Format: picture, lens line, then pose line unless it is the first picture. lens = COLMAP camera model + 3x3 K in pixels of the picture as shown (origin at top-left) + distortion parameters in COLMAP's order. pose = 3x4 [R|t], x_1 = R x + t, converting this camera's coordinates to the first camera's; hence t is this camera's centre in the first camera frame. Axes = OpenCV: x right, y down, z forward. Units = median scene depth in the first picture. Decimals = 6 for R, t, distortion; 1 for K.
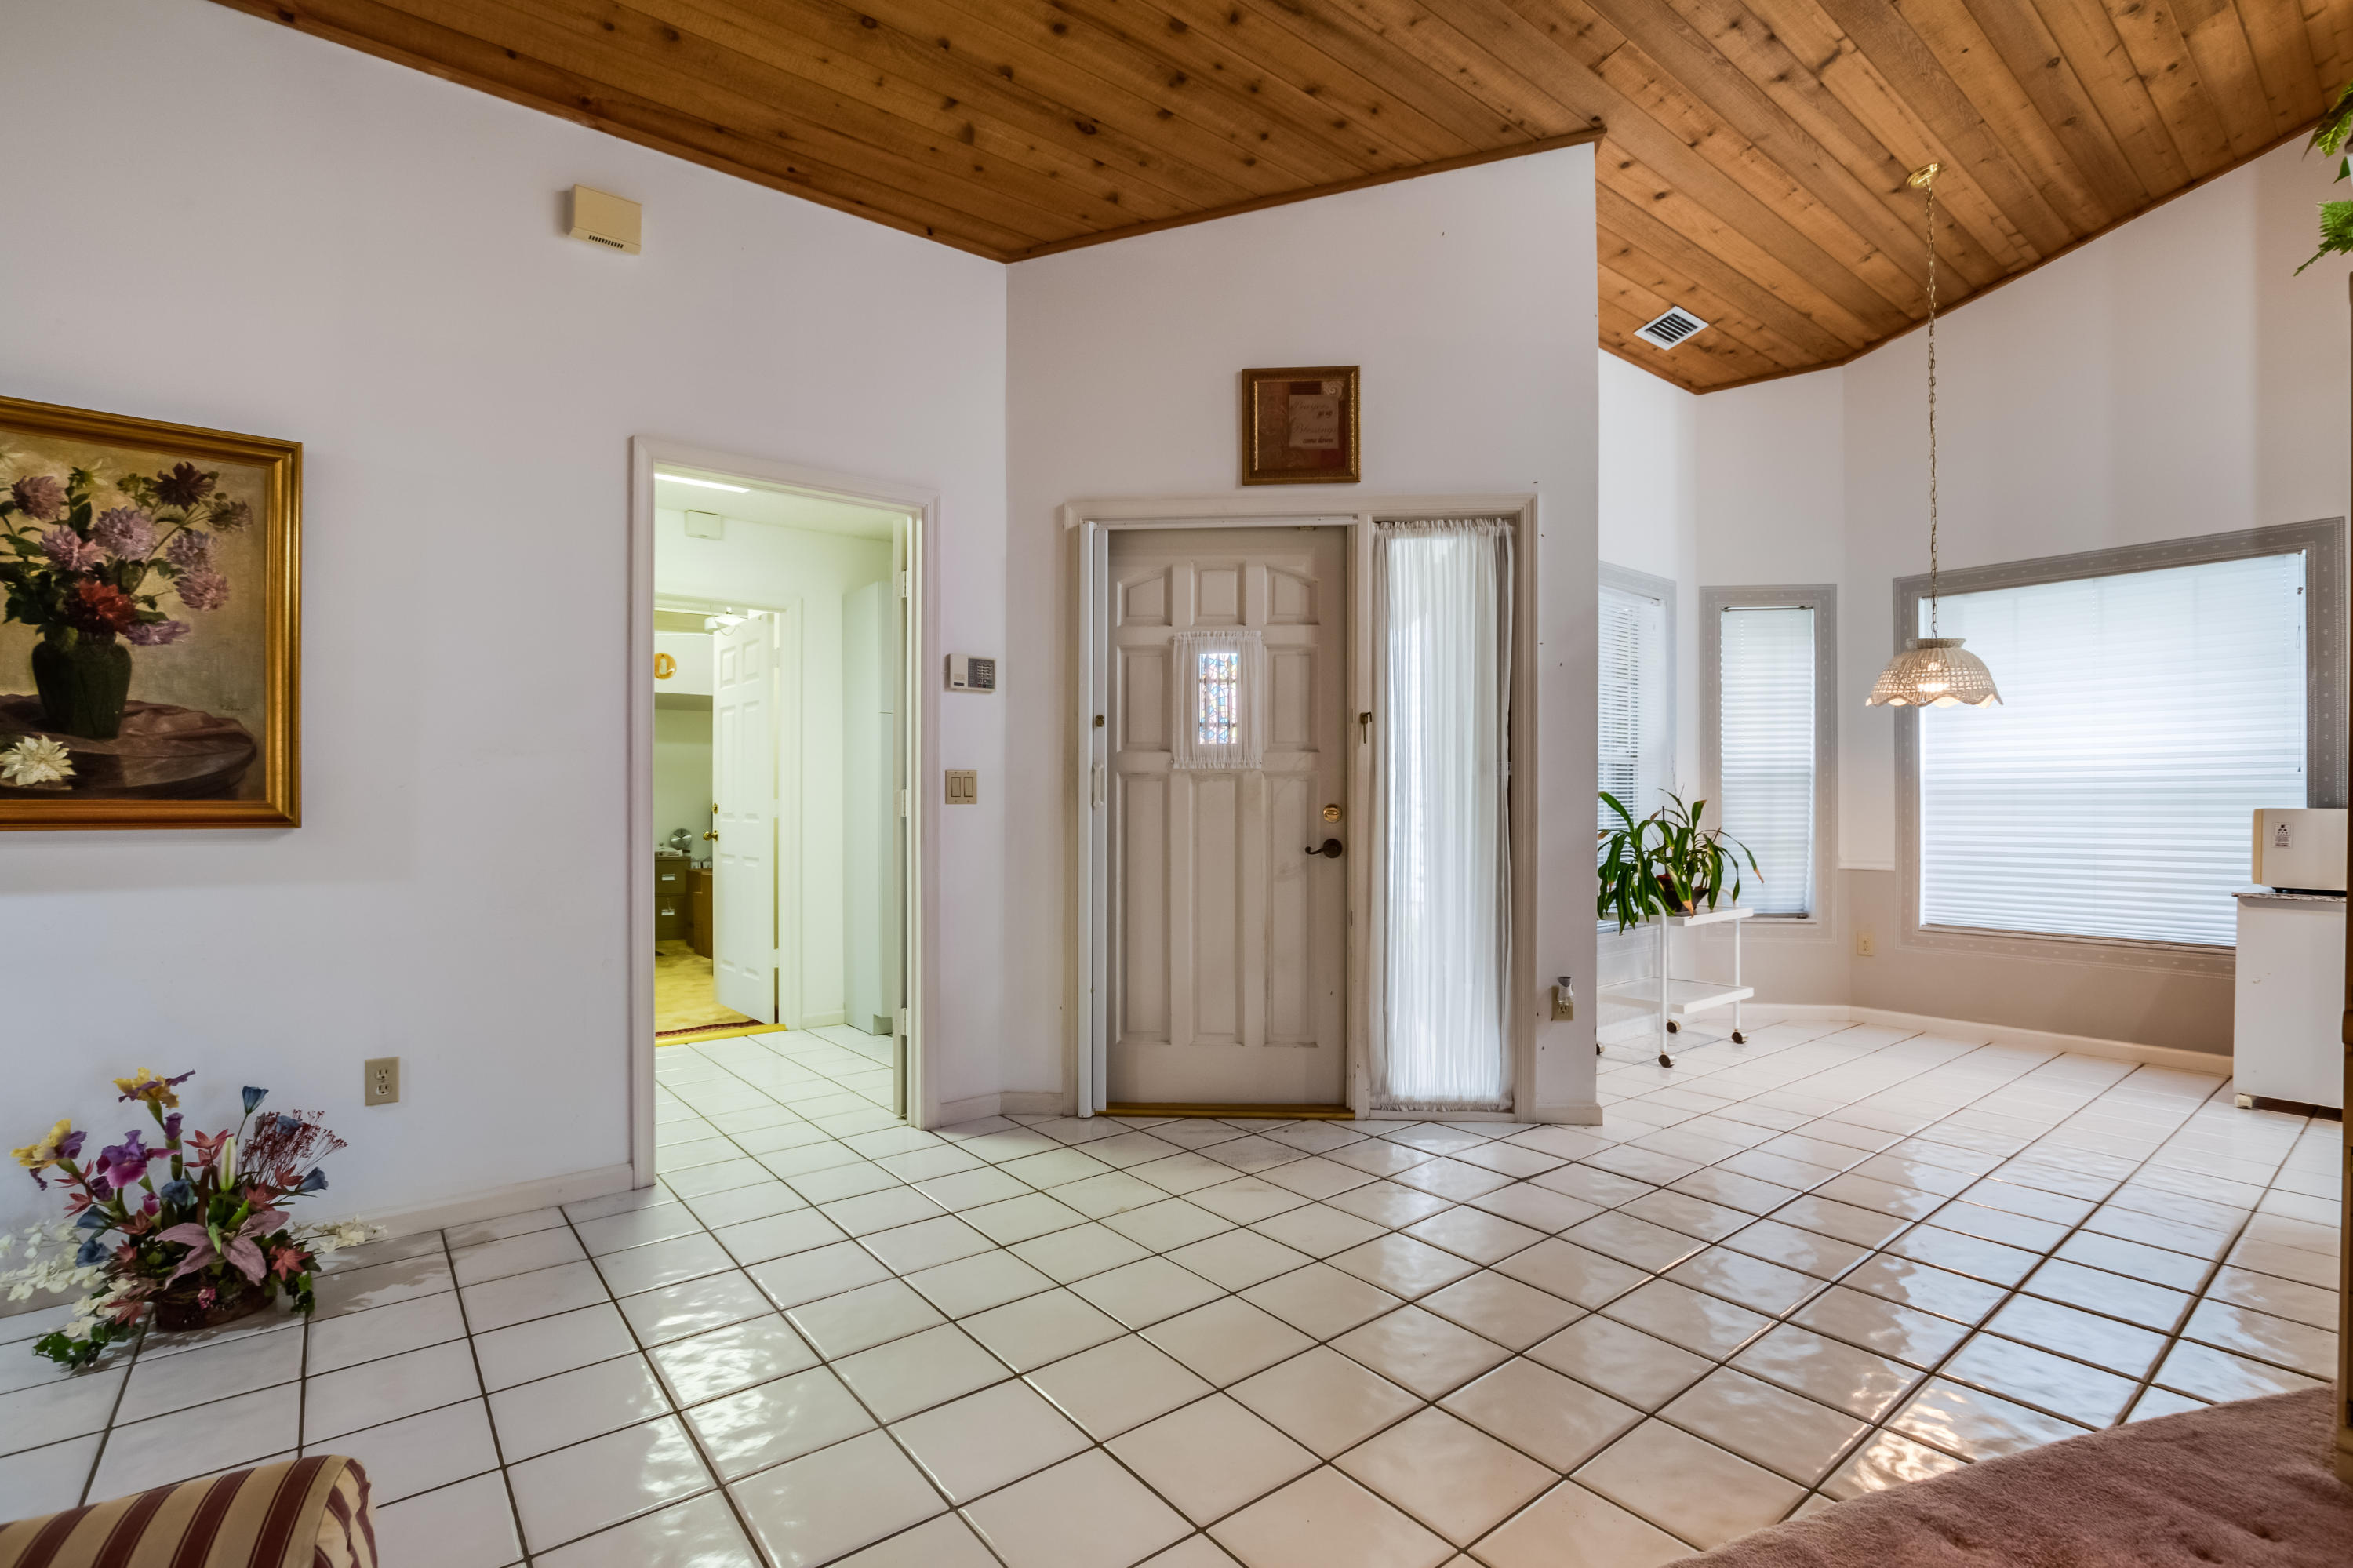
lens RADIAL K [[1086.6, 0, 1170.4], [0, 1086.6, 800.7], [0, 0, 1]] dist [-0.049953, 0.010909]
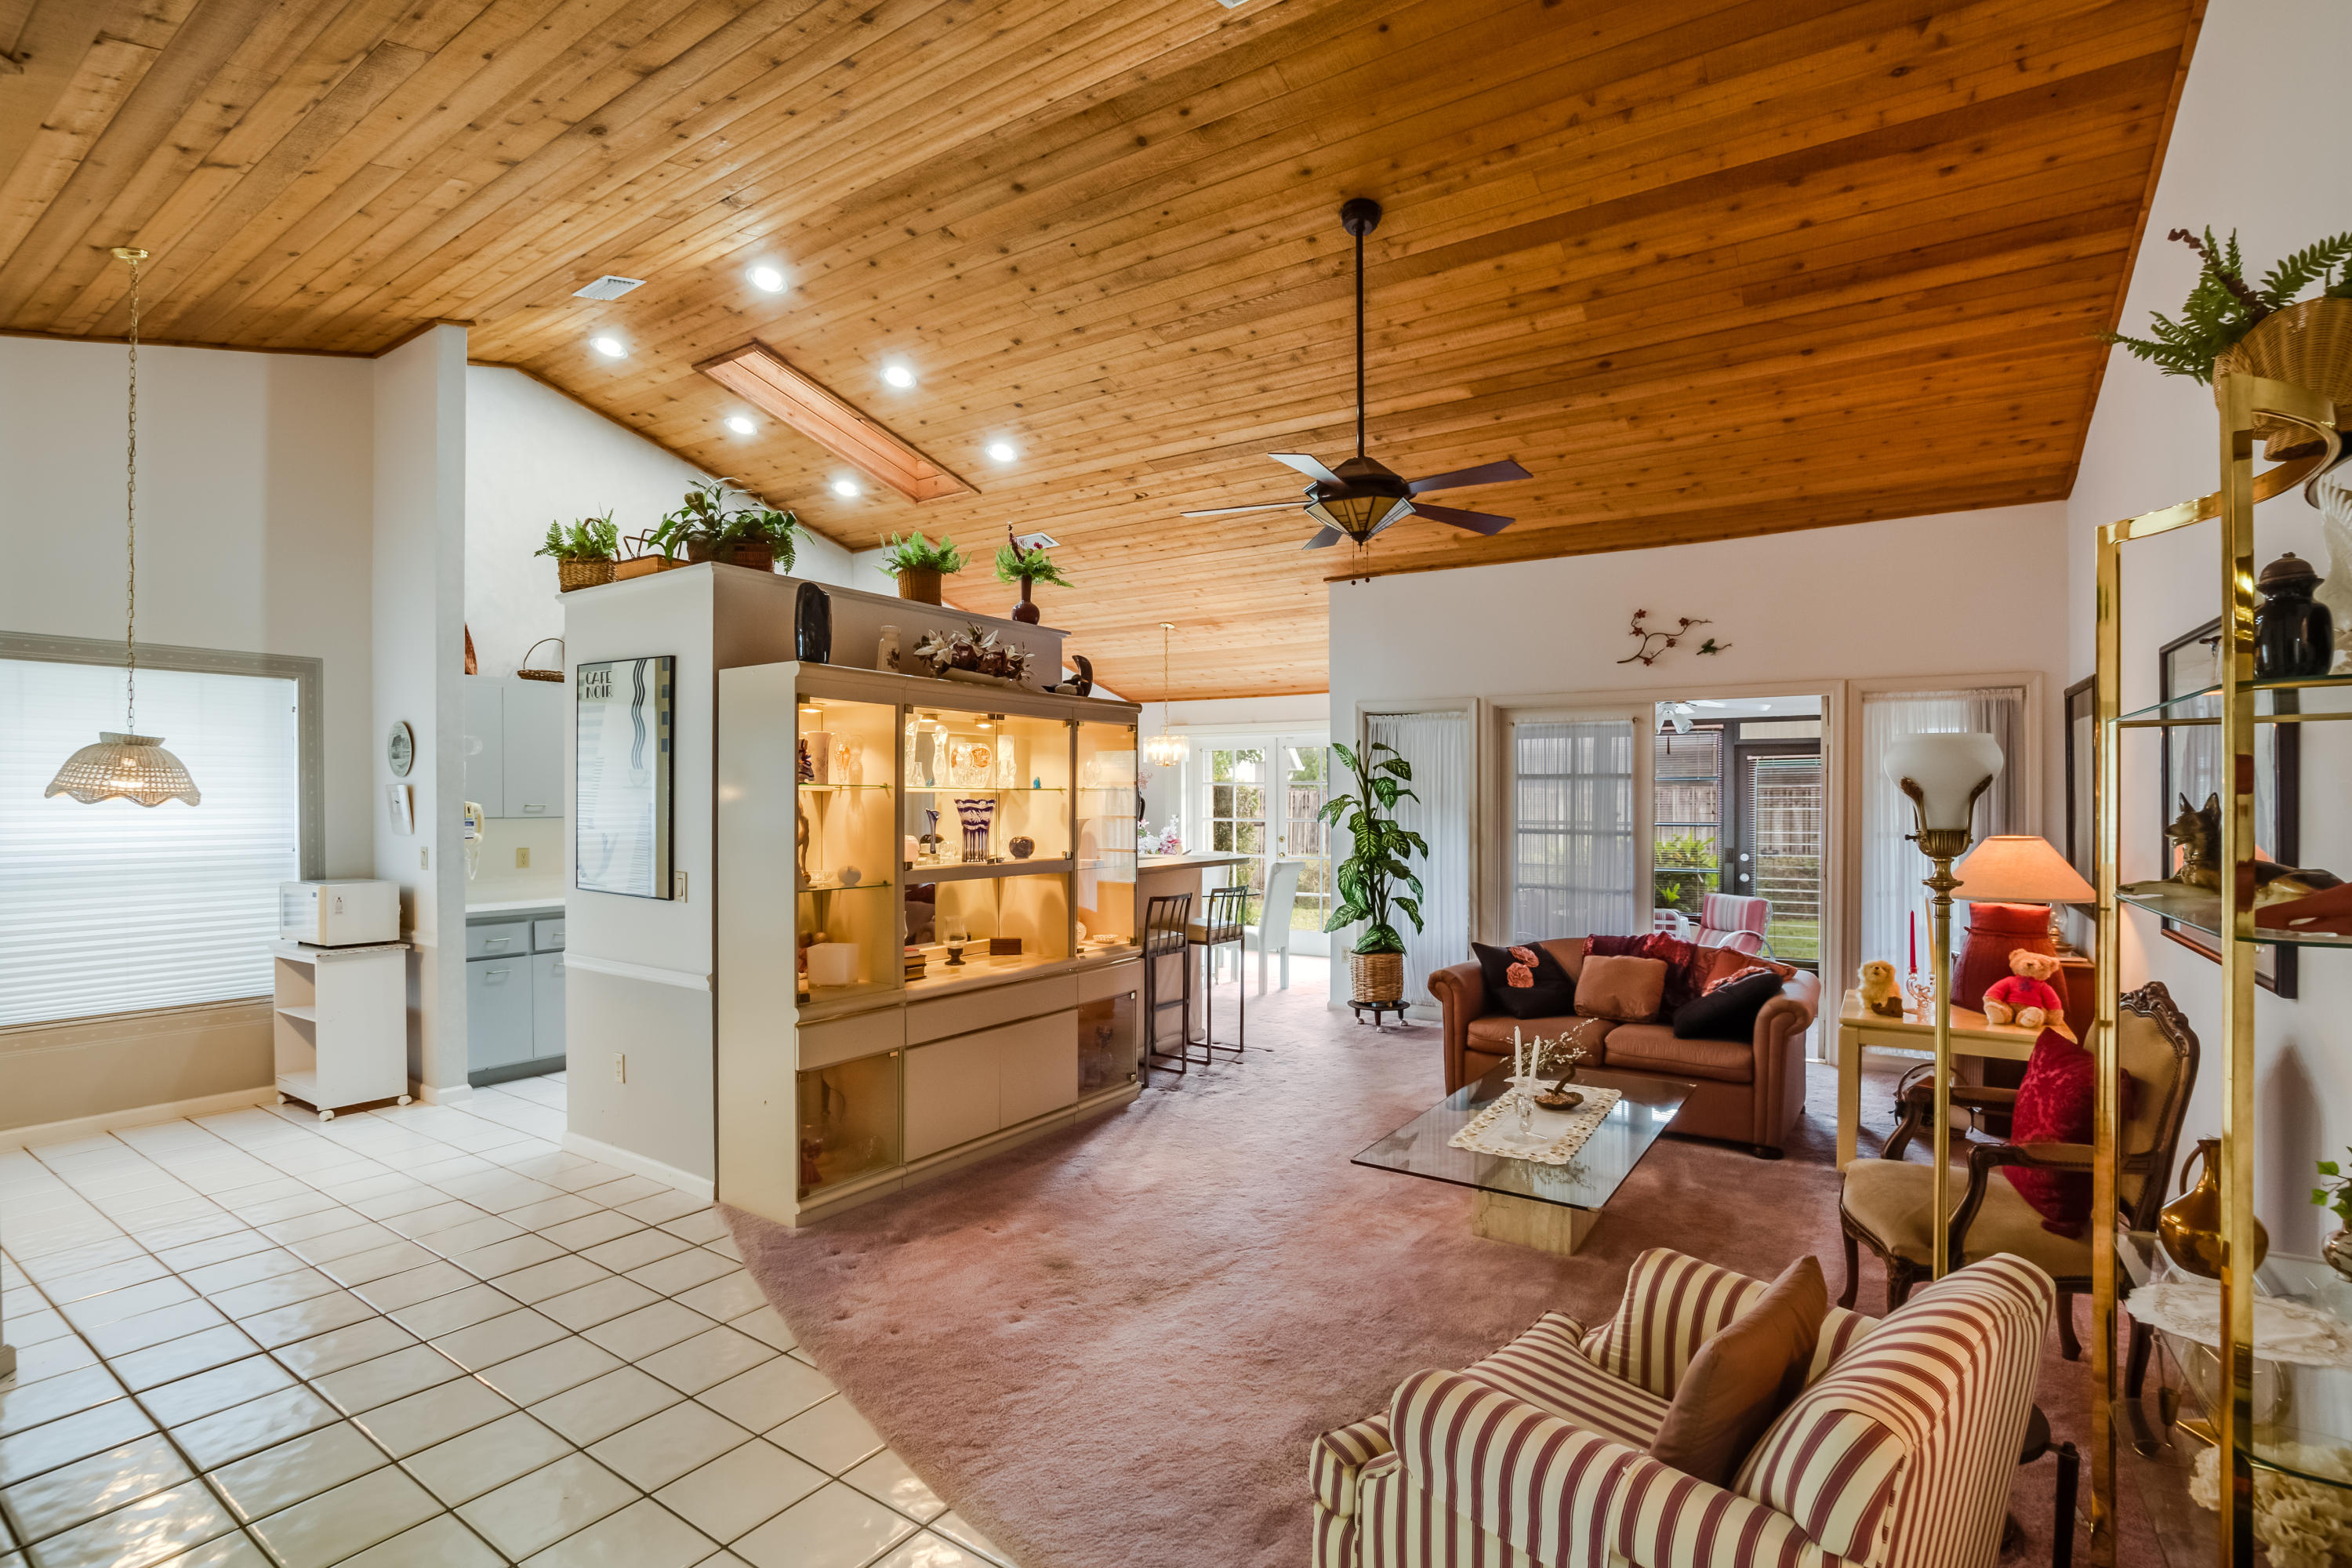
lens RADIAL K [[1086.1, 0, 1169.9], [0, 1086.1, 800.7], [0, 0, 1]] dist [-0.049953, 0.010909]
pose [[-0.315810, 0.000881, 0.948822, -0.479517], [0.001302, 0.999999, -0.000495, -0.087648], [-0.948822, 0.001079, -0.315811, 0.386106]]
